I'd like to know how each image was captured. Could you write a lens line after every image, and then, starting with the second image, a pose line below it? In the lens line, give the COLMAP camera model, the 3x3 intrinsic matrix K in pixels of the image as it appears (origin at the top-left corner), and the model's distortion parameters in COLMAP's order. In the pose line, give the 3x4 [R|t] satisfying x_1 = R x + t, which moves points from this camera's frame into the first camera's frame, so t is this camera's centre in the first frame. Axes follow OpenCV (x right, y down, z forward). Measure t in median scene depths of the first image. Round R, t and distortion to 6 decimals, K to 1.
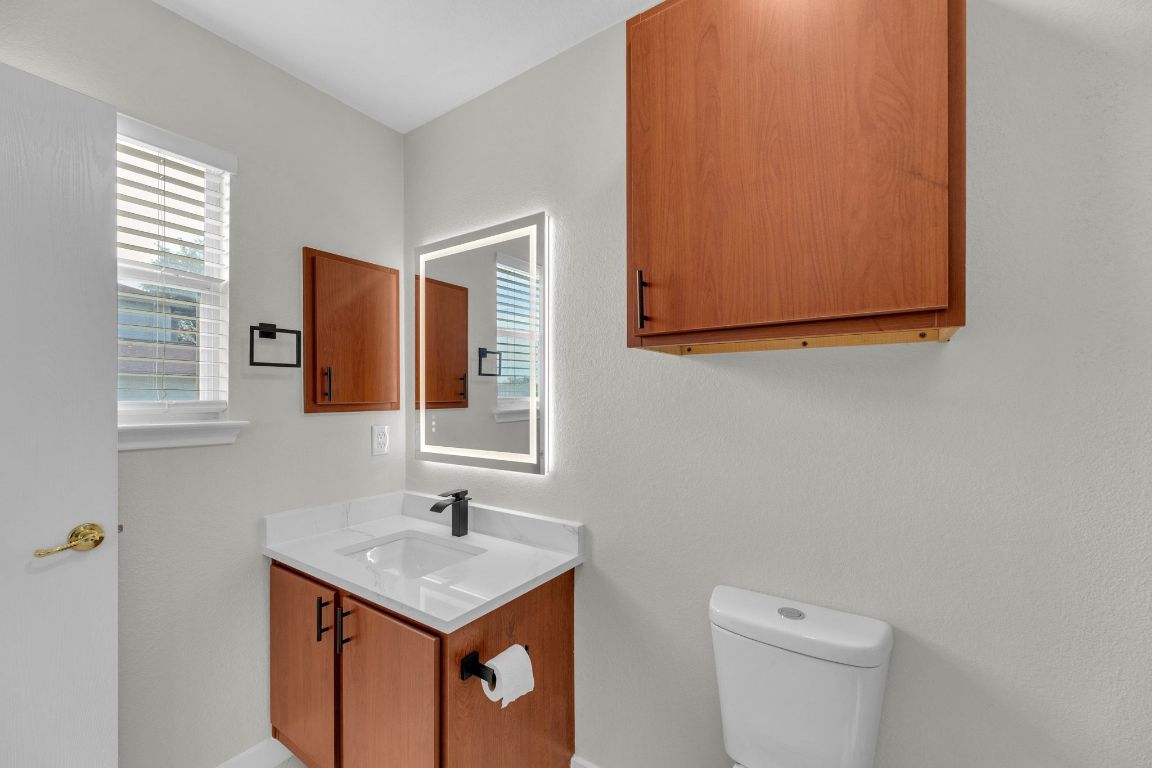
lens RADIAL K [[467.9, 0, 580.2], [0, 467.9, 399.8], [0, 0, 1]] dist [-0.000038, -0.000171]
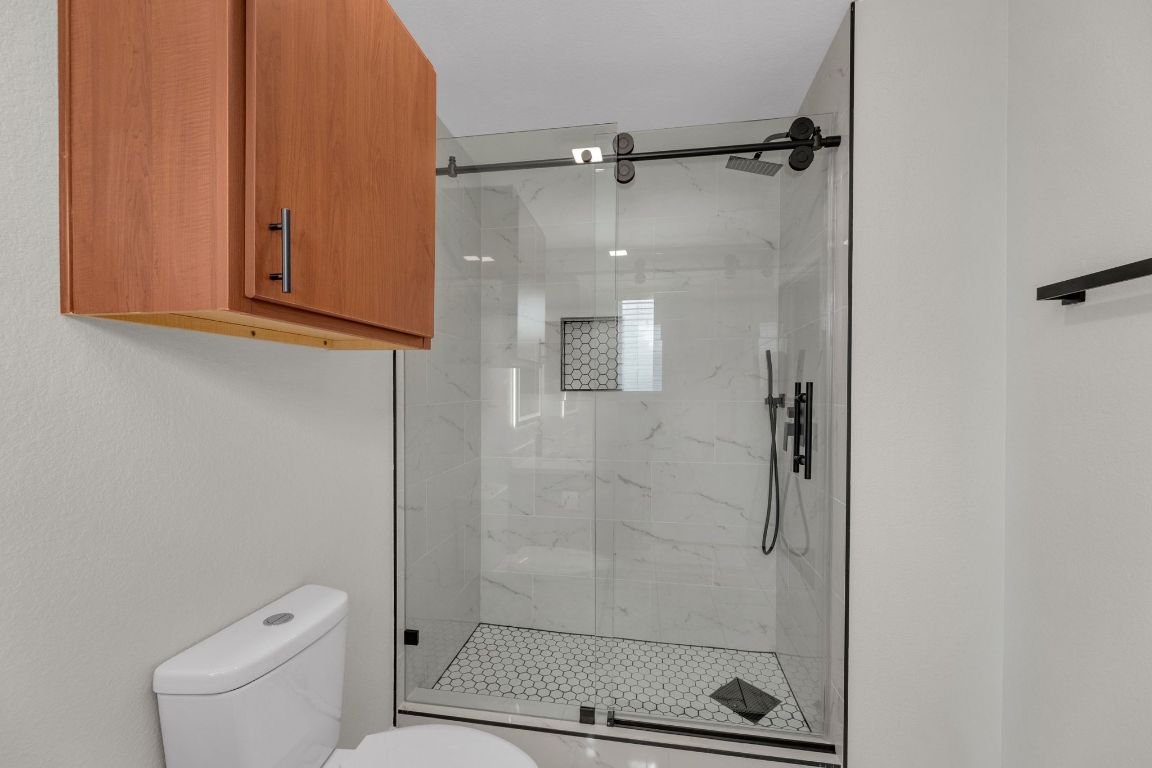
lens RADIAL K [[464.5, 0, 576.9], [0, 464.5, 399.3], [0, 0, 1]] dist [0.003116, 0.000130]
pose [[-0.418134, -0.010967, 0.908319, -0.646777], [0.004421, 0.999891, 0.014107, -0.000625], [-0.908375, 0.009914, -0.418040, 0.842638]]
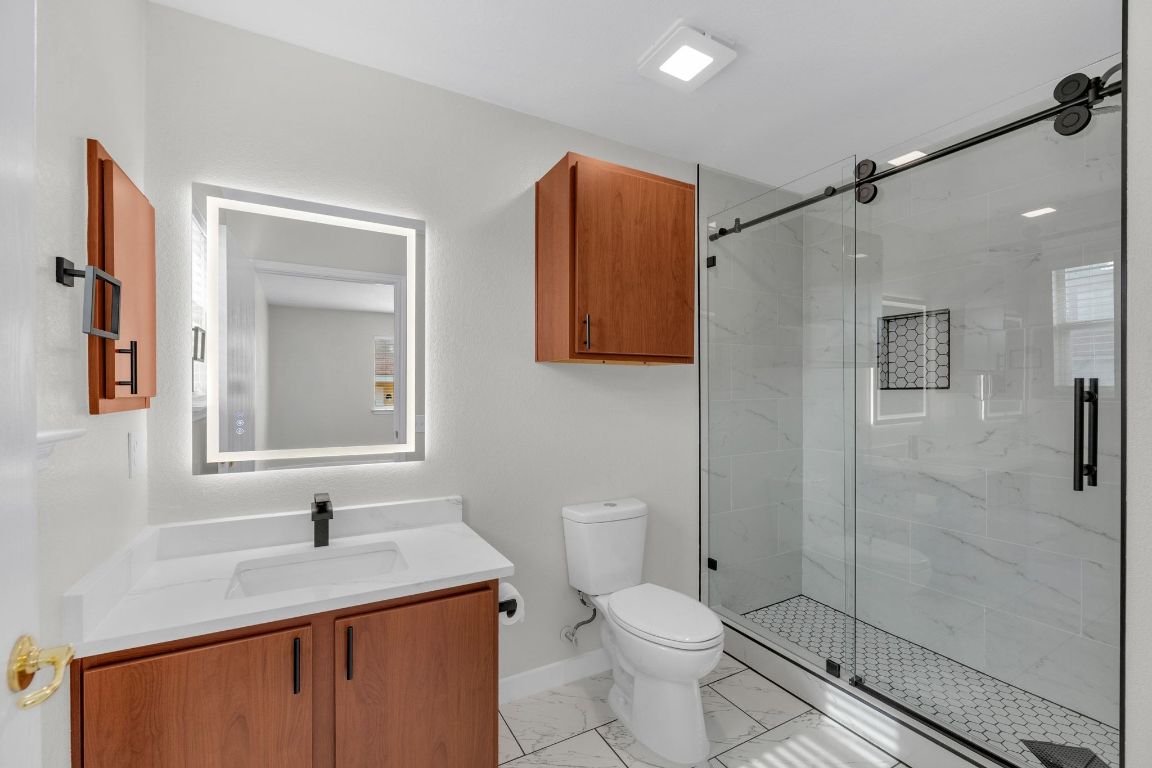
lens RADIAL K [[476.7, 0, 572.5], [0, 476.7, 400.3], [0, 0, 1]] dist [0.000076, -0.000379]
pose [[0.449380, -0.013609, 0.893237, -1.334738], [0.003405, 0.999903, 0.013521, 0.006895], [-0.893334, -0.003035, 0.449383, 0.264135]]
